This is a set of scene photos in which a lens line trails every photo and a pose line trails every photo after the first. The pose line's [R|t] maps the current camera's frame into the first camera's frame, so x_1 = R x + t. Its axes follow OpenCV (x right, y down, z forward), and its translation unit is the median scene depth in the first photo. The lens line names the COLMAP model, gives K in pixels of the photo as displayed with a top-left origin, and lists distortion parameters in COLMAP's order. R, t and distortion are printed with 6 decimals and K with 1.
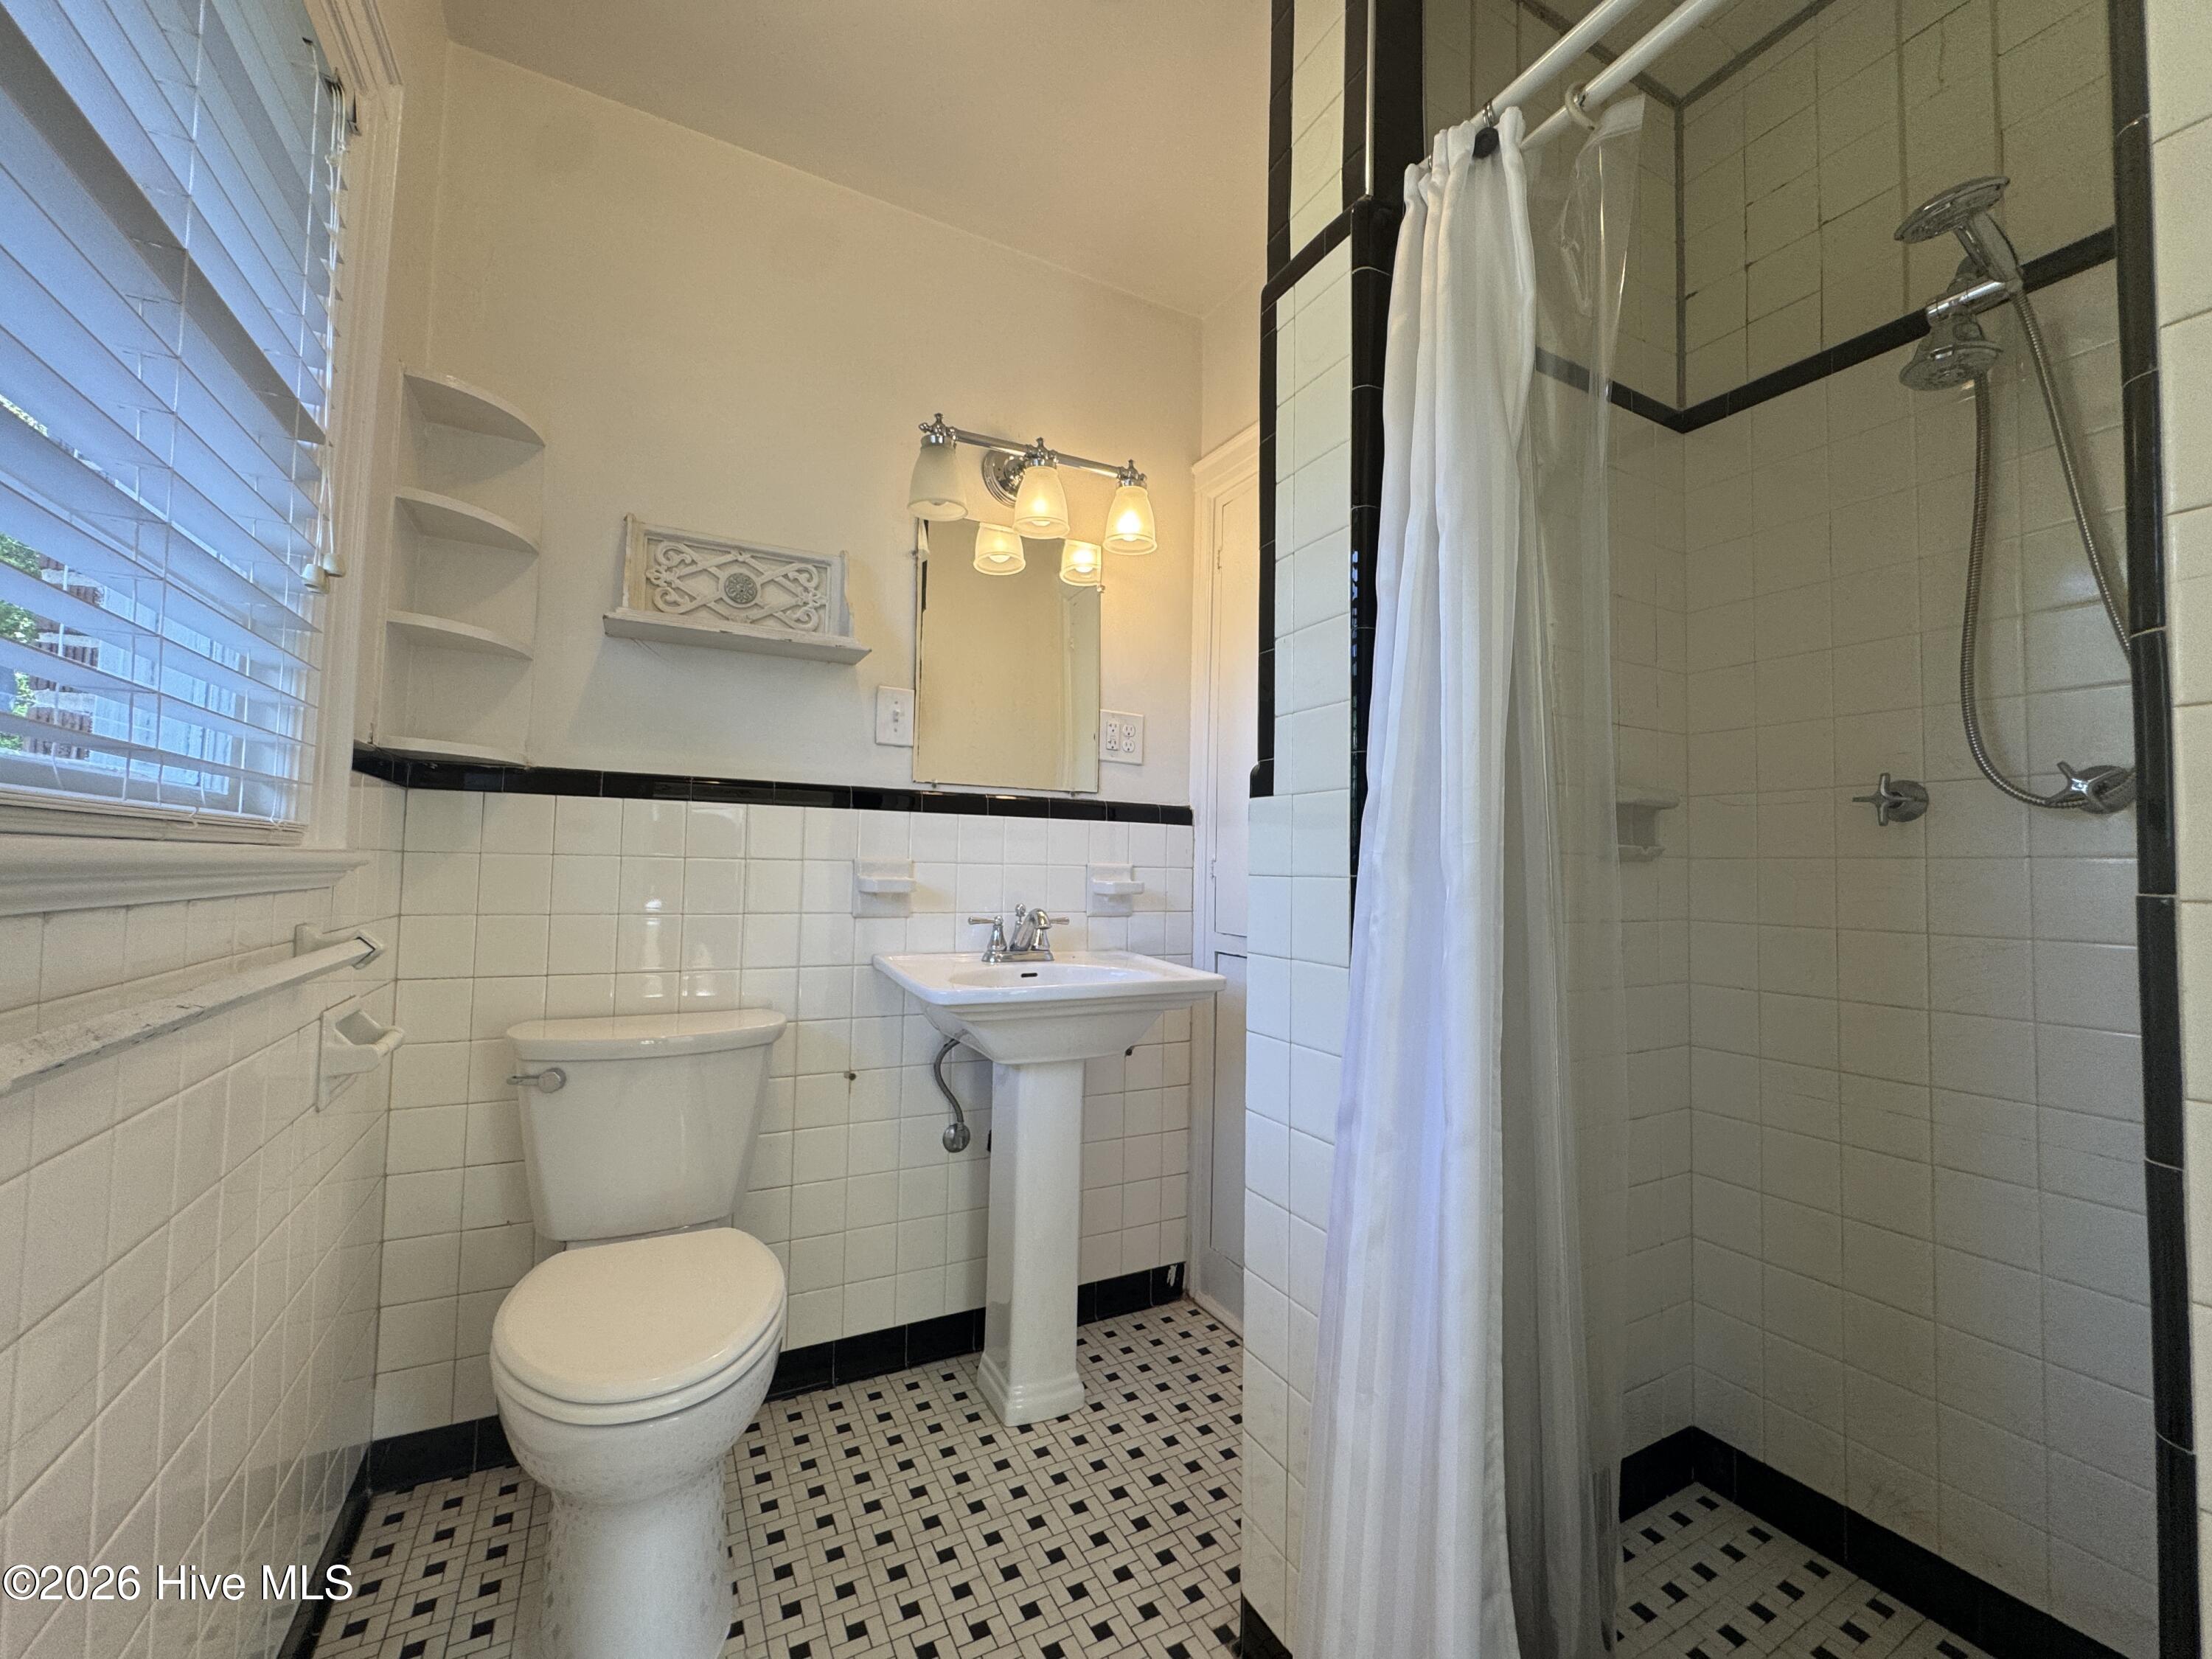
lens RADIAL K [[867.2, 0, 1106.0], [0, 867.2, 829.5], [0, 0, 1]] dist [-0.039119, -0.000093]
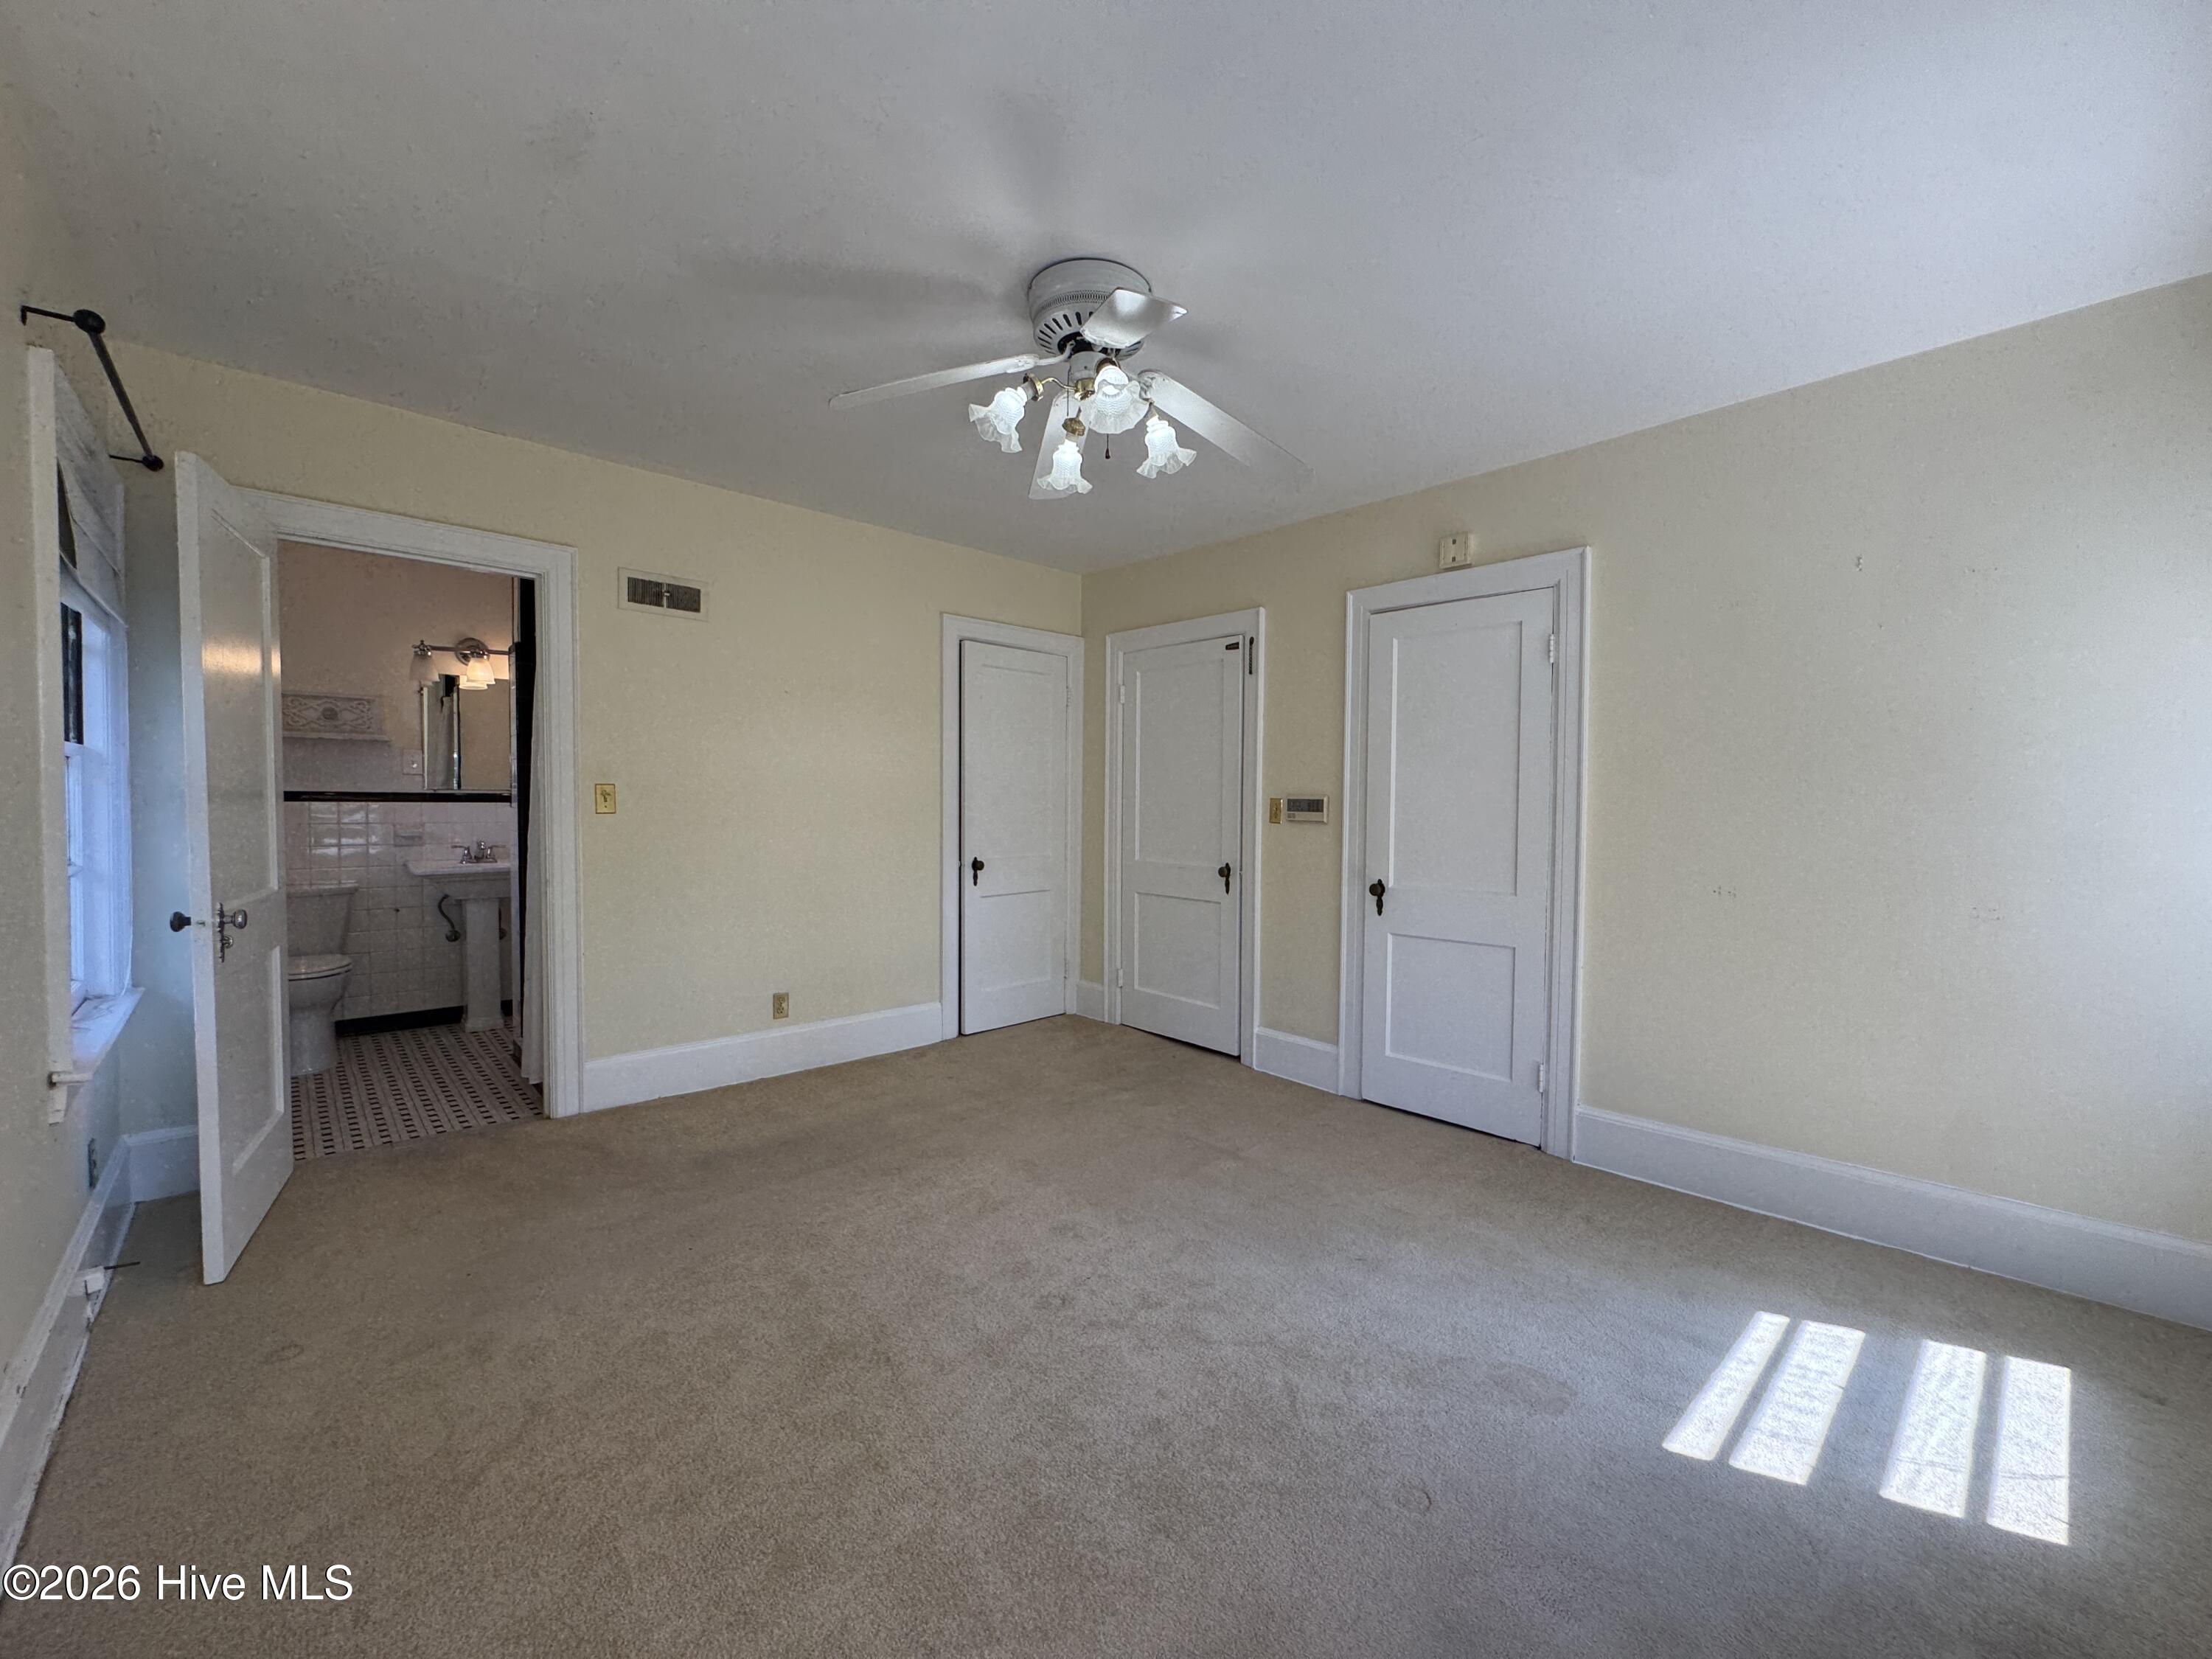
lens RADIAL K [[887.2, 0, 1106.0], [0, 887.2, 829.5], [0, 0, 1]] dist [-0.002992, -0.000275]
pose [[0.964545, -0.021485, 0.263043, 1.011590], [0.001040, 0.996983, 0.077618, -0.141994], [-0.263917, -0.074593, 0.961657, -1.982862]]
